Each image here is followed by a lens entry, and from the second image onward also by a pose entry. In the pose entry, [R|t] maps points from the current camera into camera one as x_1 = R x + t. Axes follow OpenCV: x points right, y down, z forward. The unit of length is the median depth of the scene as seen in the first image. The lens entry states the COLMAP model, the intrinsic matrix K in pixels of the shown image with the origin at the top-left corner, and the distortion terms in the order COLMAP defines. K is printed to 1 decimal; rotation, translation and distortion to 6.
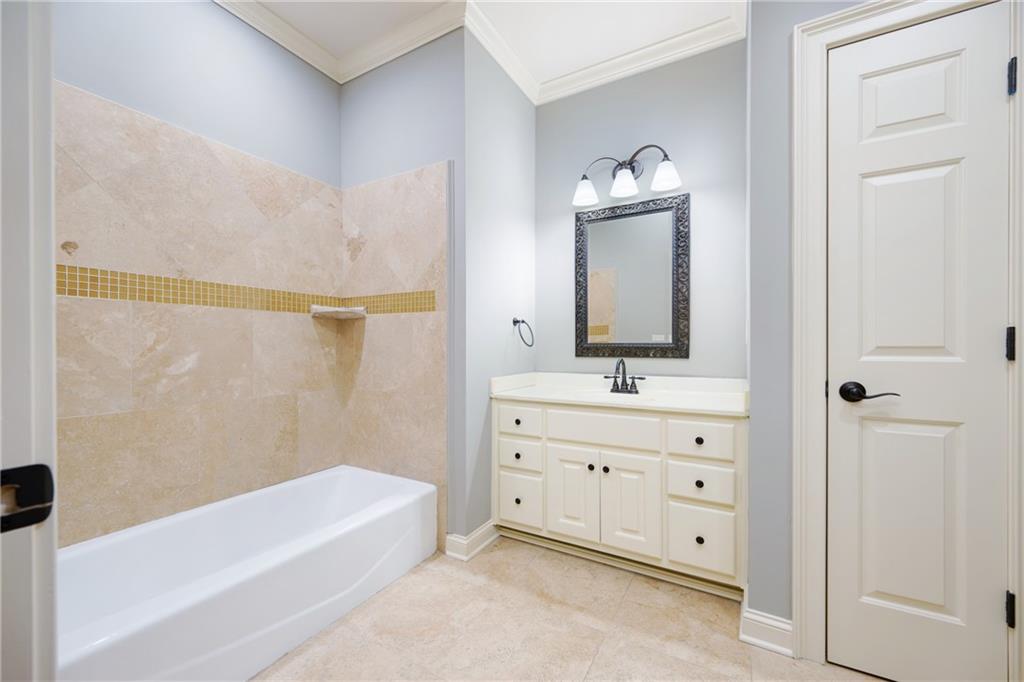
lens RADIAL K [[411.1, 0, 512.5], [0, 411.1, 342.6], [0, 0, 1]] dist [-0.003334, -0.000844]
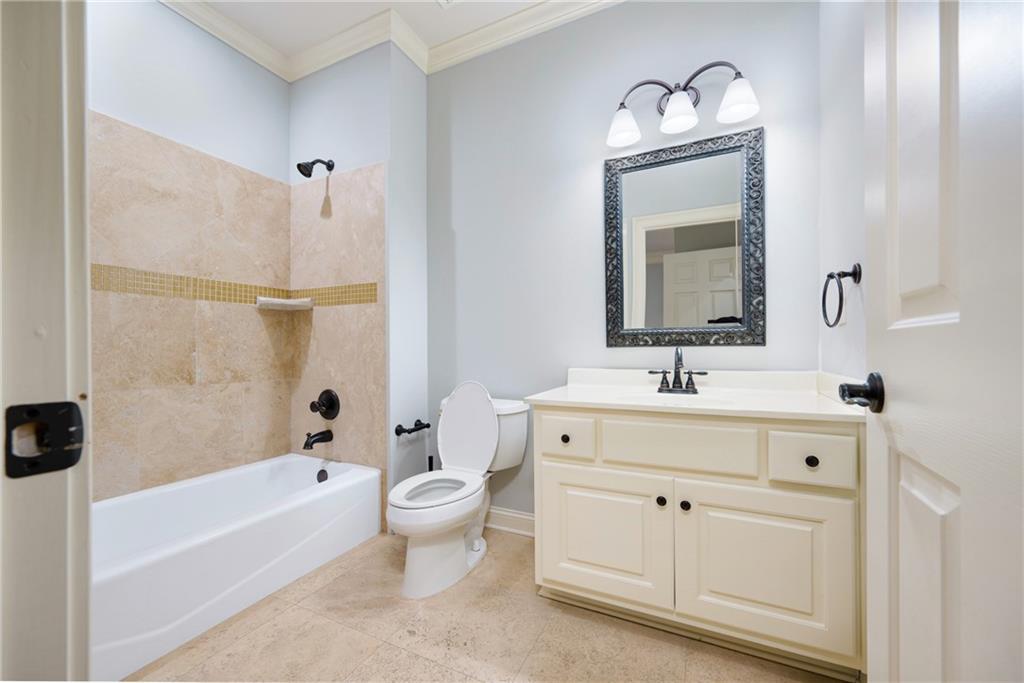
lens RADIAL K [[411.1, 0, 513.9], [0, 411.1, 337.4], [0, 0, 1]] dist [-0.003334, -0.000844]
pose [[0.996353, -0.007645, 0.084987, -0.092557], [0.009490, 0.999728, -0.021319, 0.034337], [-0.084800, 0.022047, 0.996154, 0.278924]]
